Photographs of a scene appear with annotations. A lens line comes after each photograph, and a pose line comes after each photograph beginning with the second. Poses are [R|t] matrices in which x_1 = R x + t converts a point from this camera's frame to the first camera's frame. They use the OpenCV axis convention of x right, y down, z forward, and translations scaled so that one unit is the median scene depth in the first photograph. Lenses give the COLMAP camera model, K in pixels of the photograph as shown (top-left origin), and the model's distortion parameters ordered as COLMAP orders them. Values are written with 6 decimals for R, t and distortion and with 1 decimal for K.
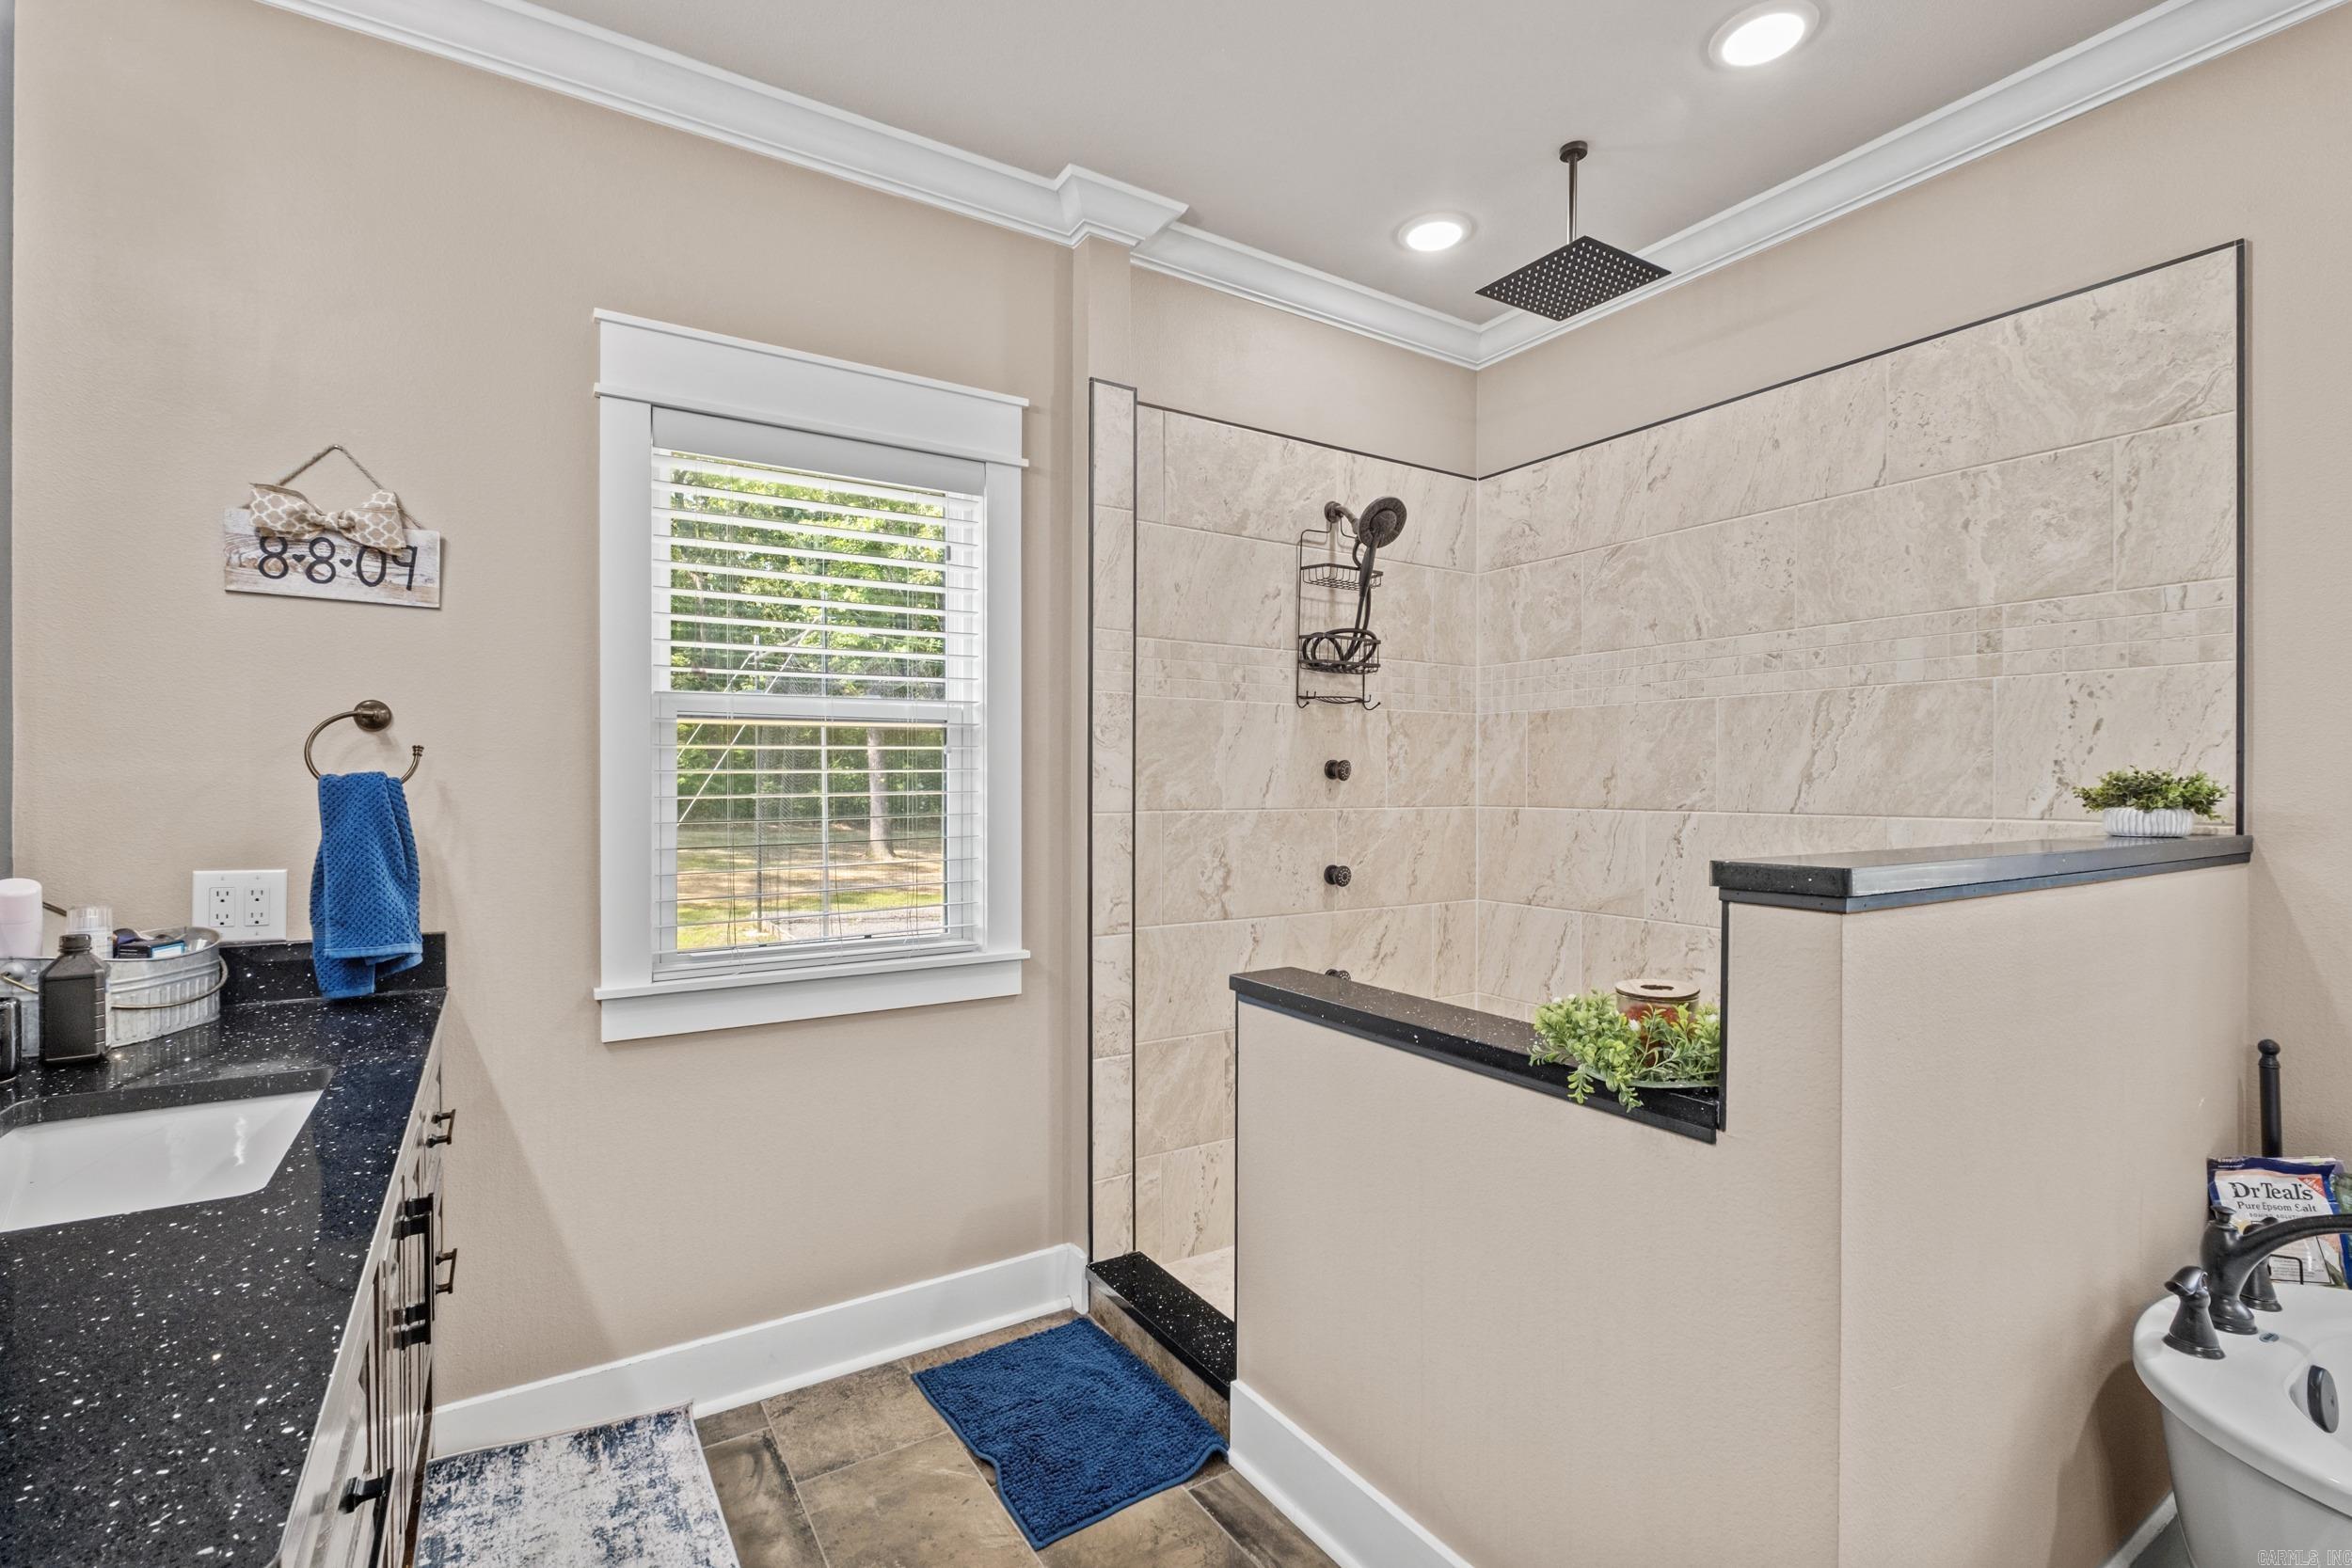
lens RADIAL K [[1023.2, 0, 1176.7], [0, 1023.2, 792.5], [0, 0, 1]] dist [-0.010766, 0.001734]
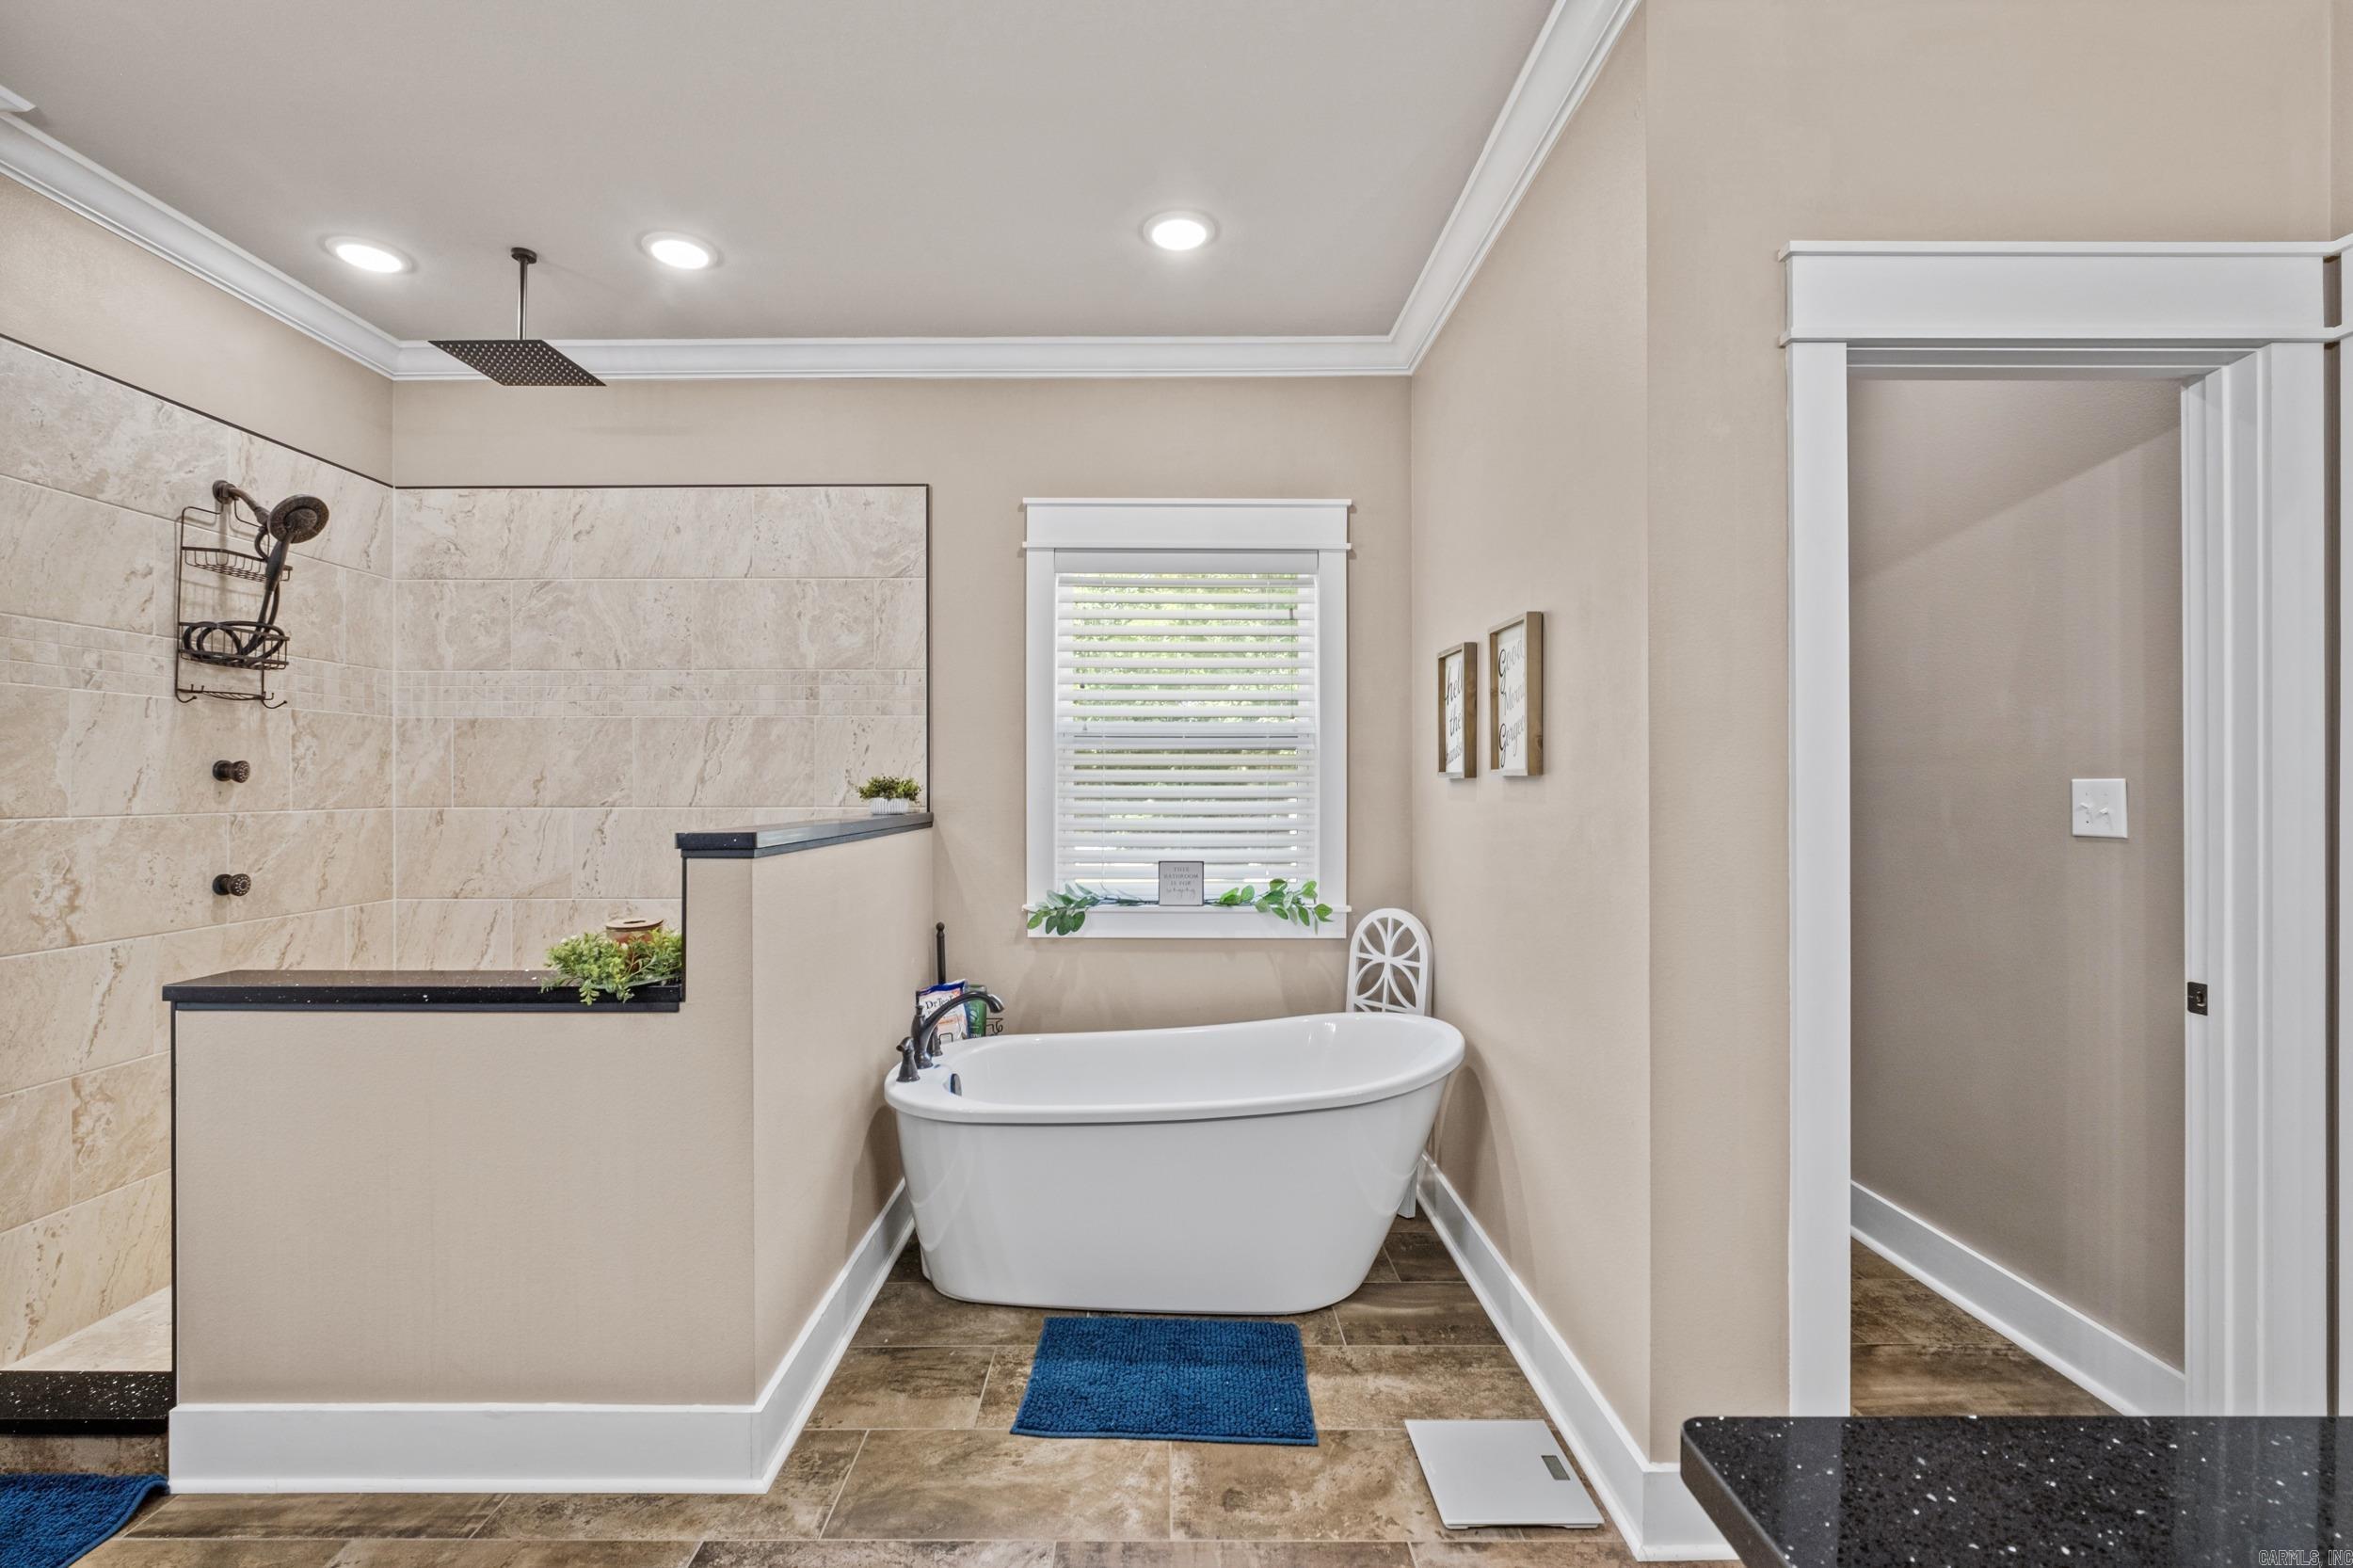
lens RADIAL K [[1023.8, 0, 1157.9], [0, 1023.8, 778.4], [0, 0, 1]] dist [-0.010766, 0.001734]
pose [[0.534397, 0.002852, 0.845229, -0.208231], [0.010368, 0.999897, -0.009928, 0.002718], [-0.845170, 0.014069, 0.534313, -0.243163]]
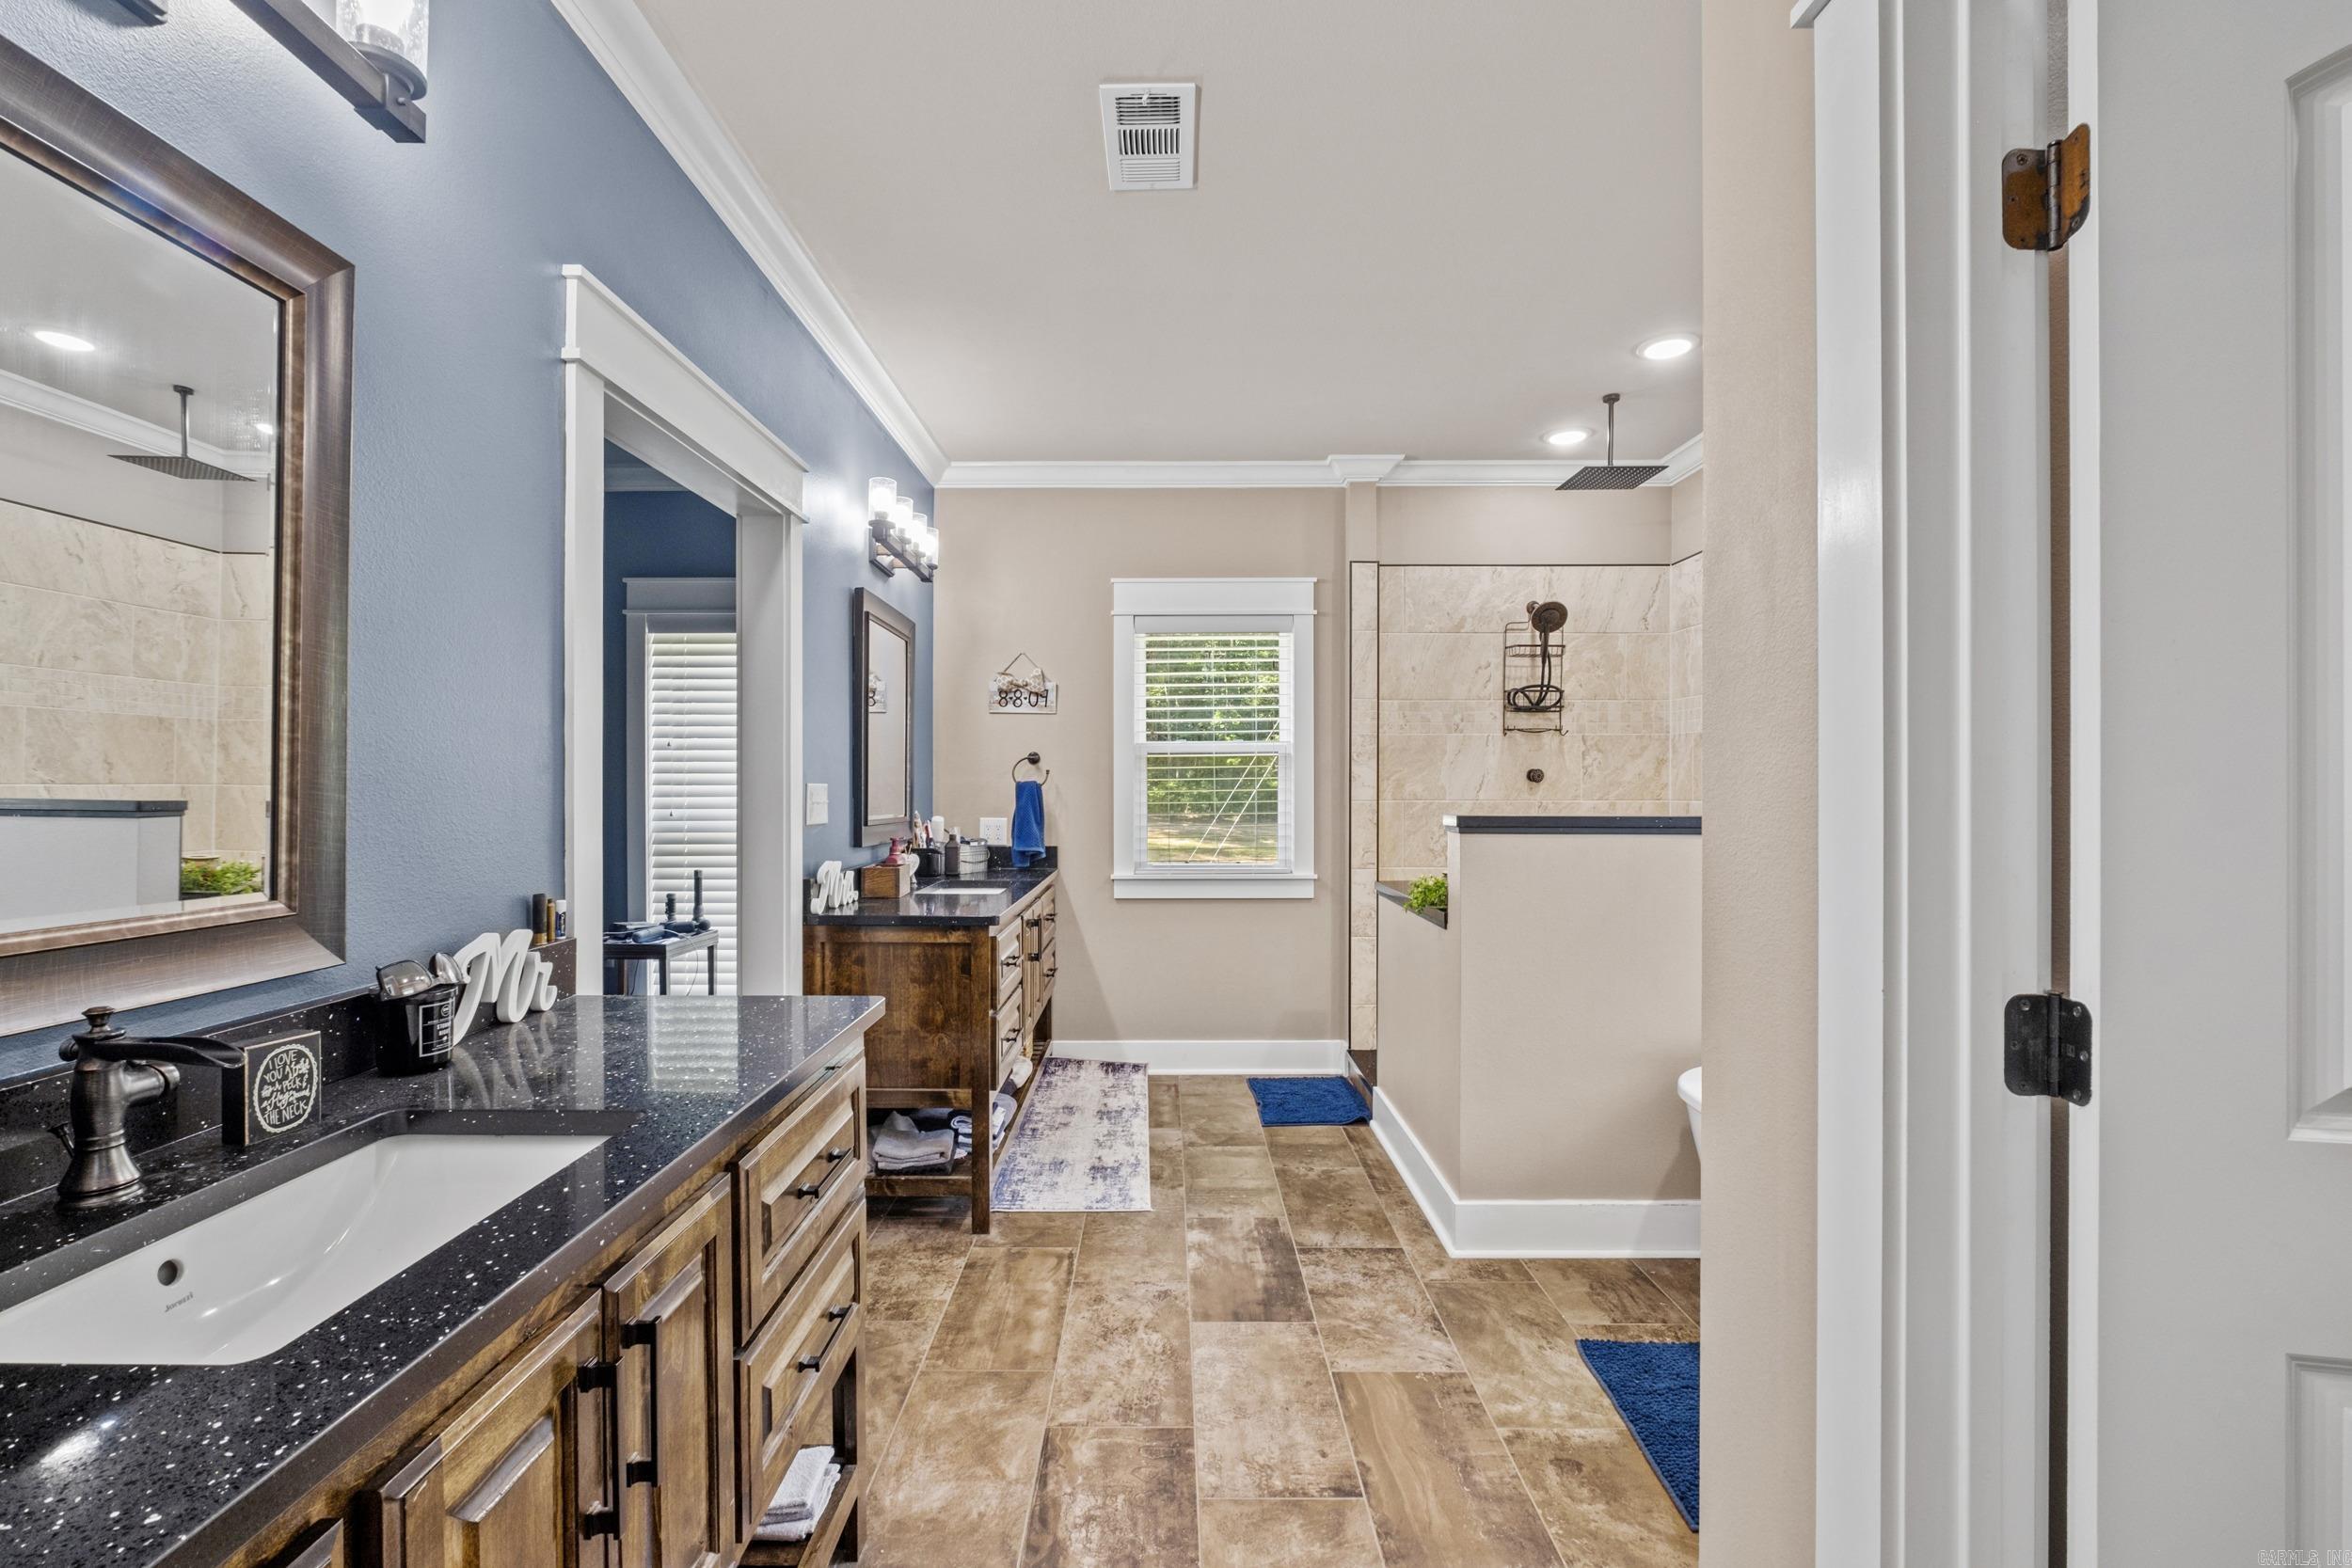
lens RADIAL K [[1023.2, 0, 1163.8], [0, 1023.2, 789.9], [0, 0, 1]] dist [-0.010766, 0.001734]
pose [[0.844862, 0.002735, -0.534977, 0.615908], [-0.007102, 0.999956, -0.006104, 0.014980], [0.534937, 0.008957, 0.844844, -0.715364]]
